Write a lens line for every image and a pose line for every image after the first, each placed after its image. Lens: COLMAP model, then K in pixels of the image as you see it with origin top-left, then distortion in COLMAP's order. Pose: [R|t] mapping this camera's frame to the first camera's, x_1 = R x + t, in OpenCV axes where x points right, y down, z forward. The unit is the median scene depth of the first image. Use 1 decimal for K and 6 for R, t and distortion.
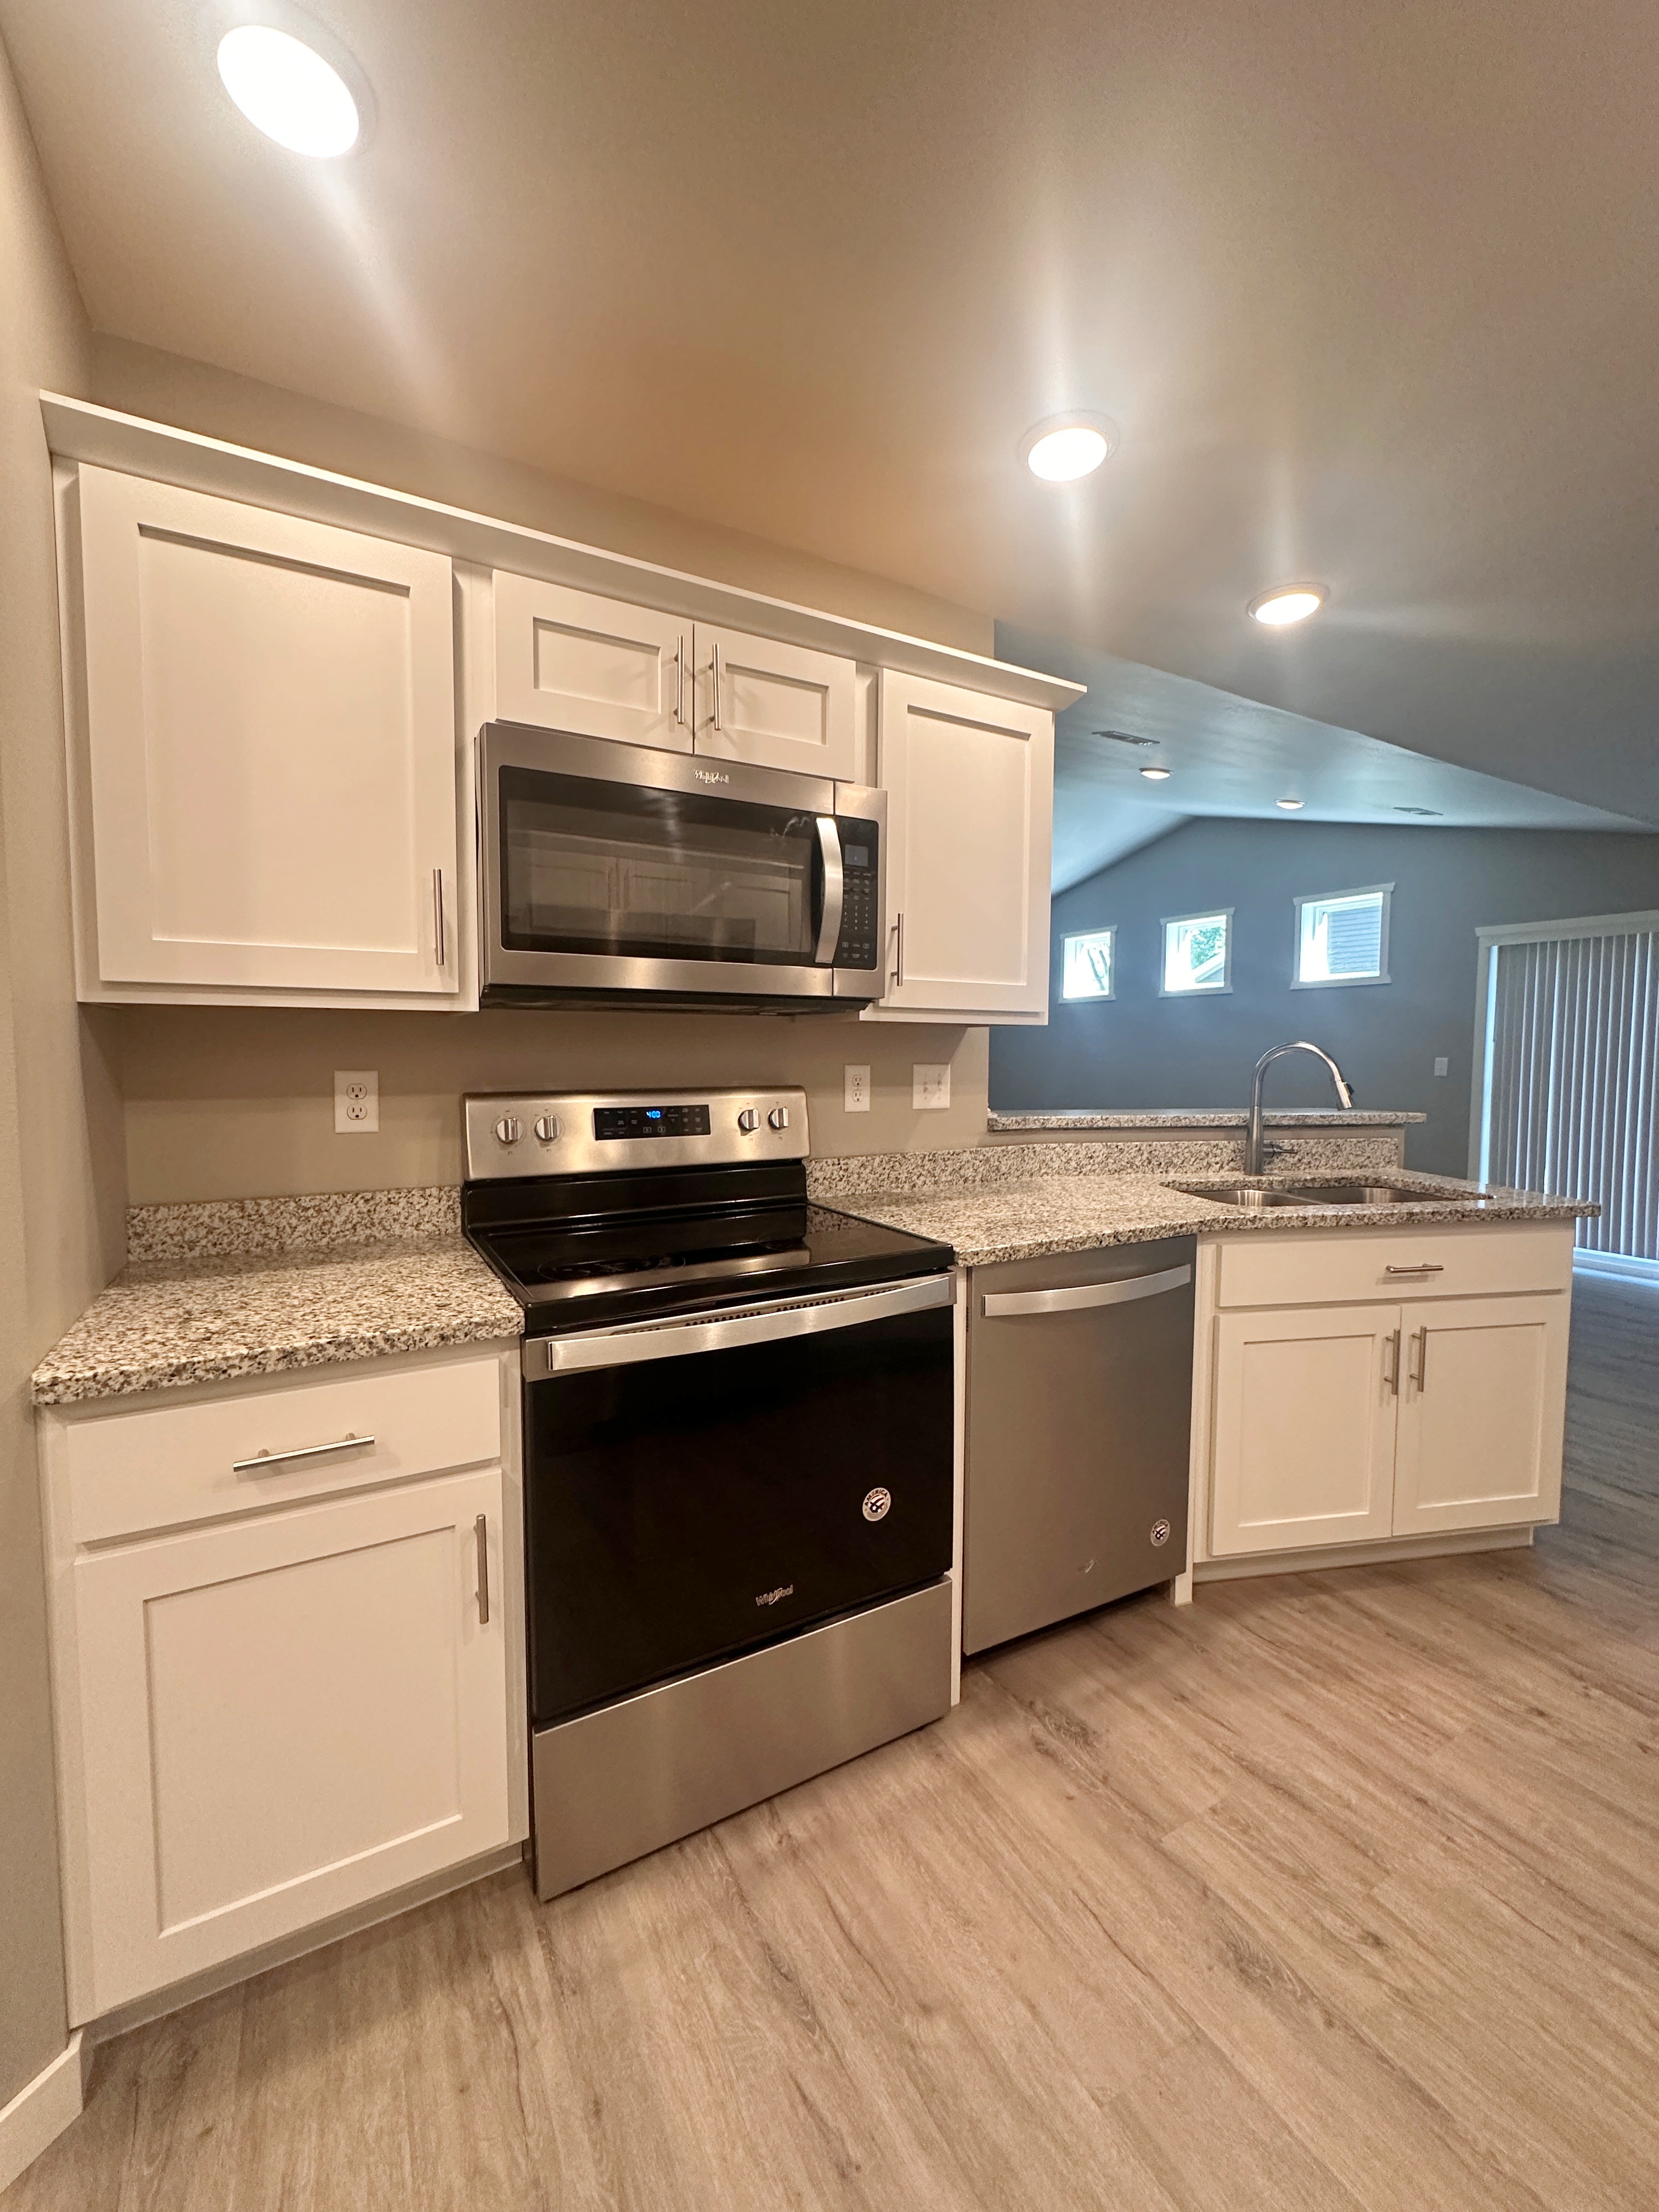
lens RADIAL K [[886.0, 0, 824.6], [0, 886.0, 1103.7], [0, 0, 1]] dist [-0.002051, 0.000334]
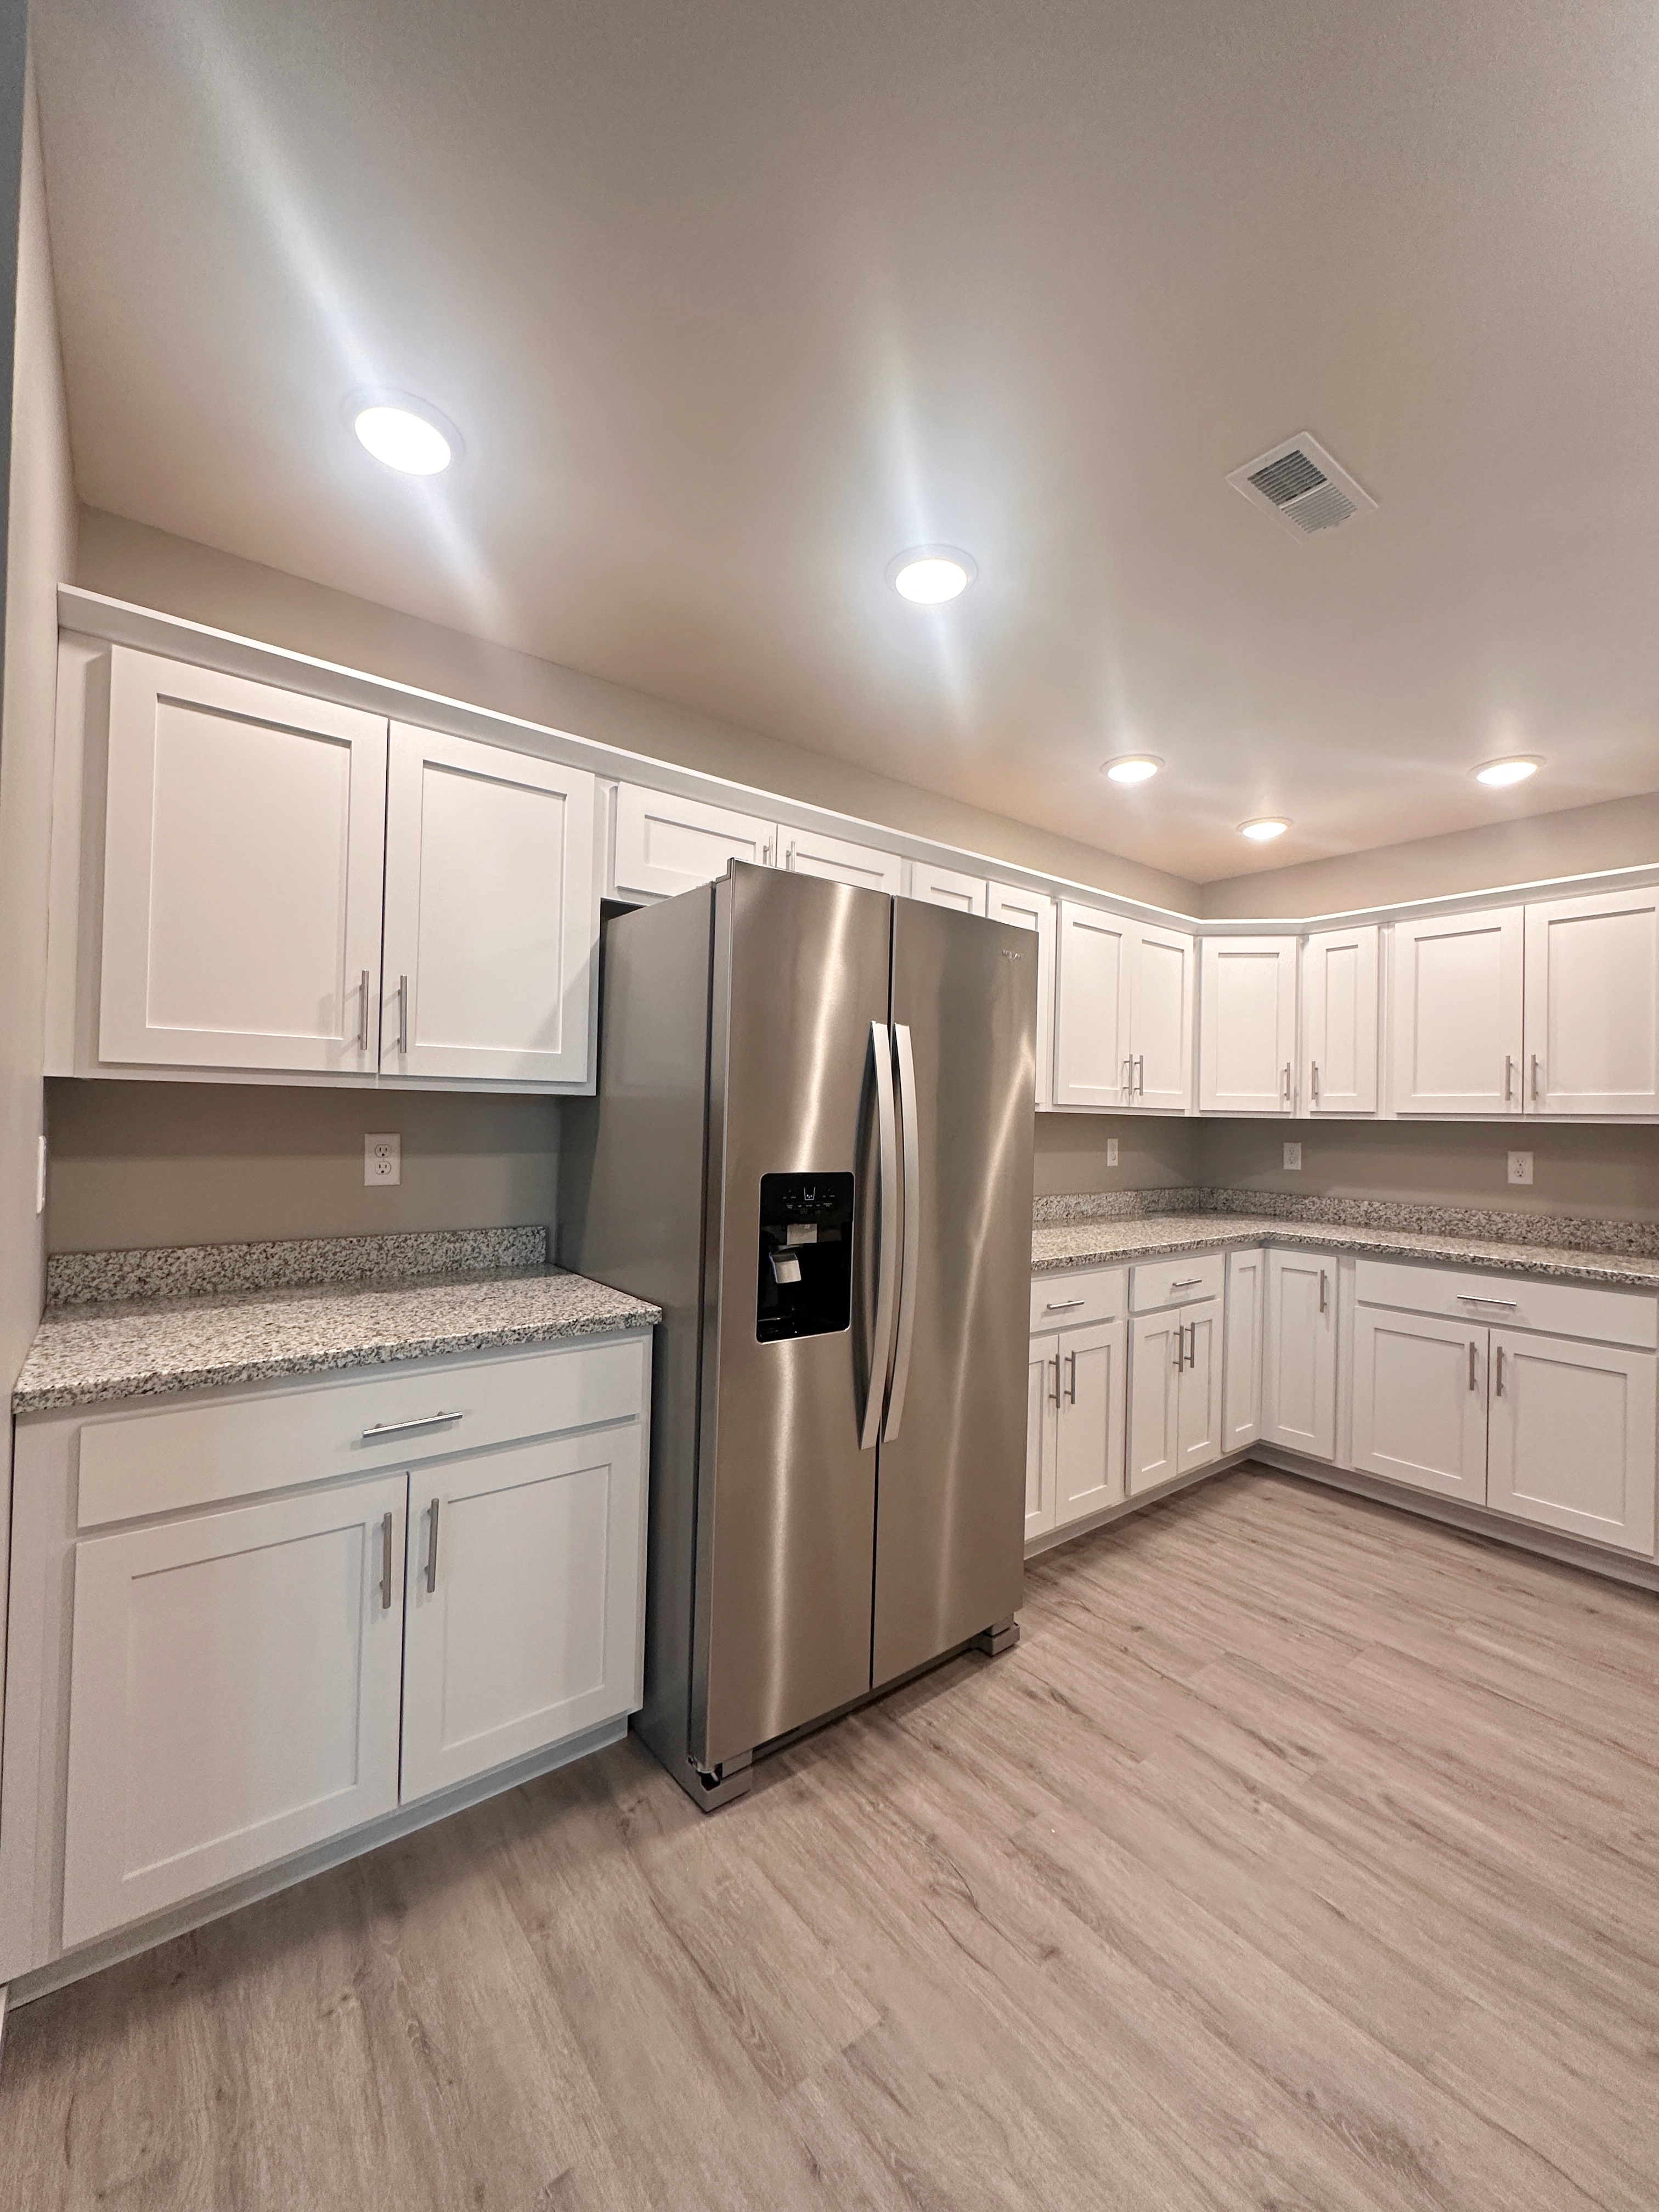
lens RADIAL K [[886.0, 0, 826.4], [0, 886.0, 1106.3], [0, 0, 1]] dist [-0.002051, 0.000334]
pose [[-0.987479, -0.034046, -0.154033, 1.076176], [-0.042782, 0.997637, 0.053759, -0.099000], [0.151839, 0.059675, -0.986602, 1.515300]]
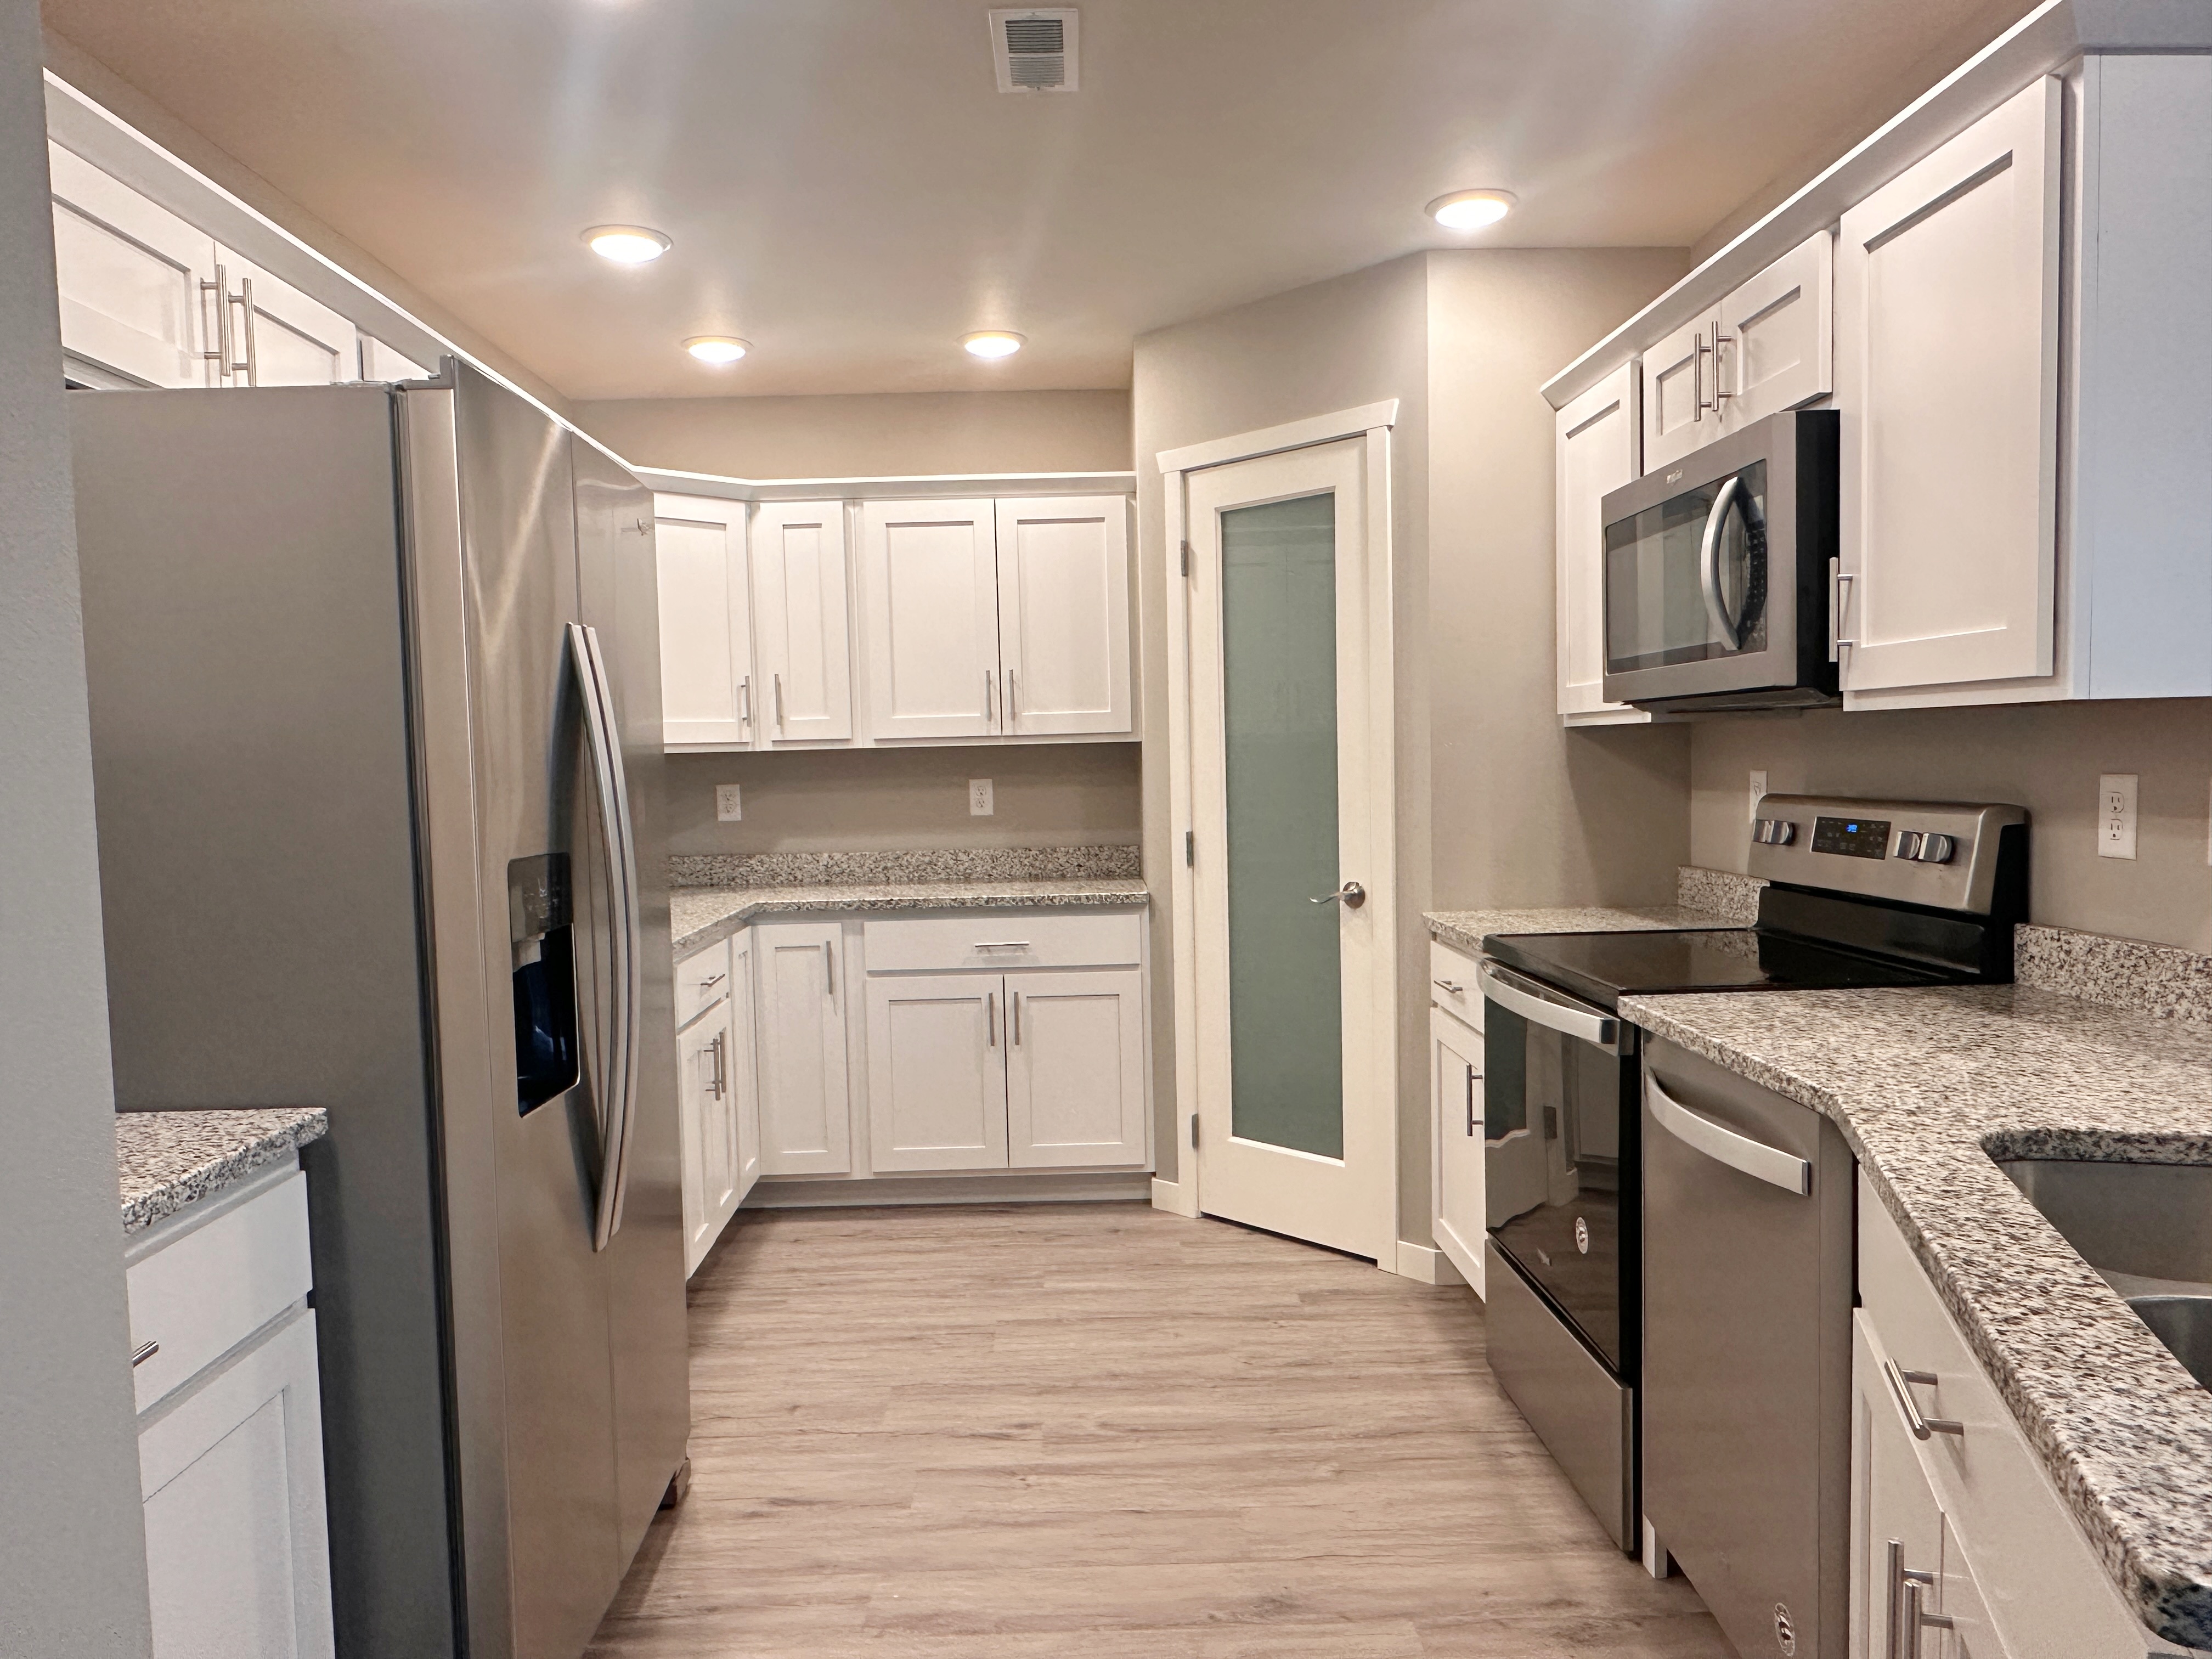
lens RADIAL K [[1523.1, 0, 1097.8], [0, 1523.1, 854.9], [0, 0, 1]] dist [-0.000981, -0.001374]
pose [[-0.471186, 0.060335, -0.879968, 1.888166], [-0.039782, 0.995189, 0.089537, -0.084485], [0.881136, 0.077196, -0.466519, 1.400962]]
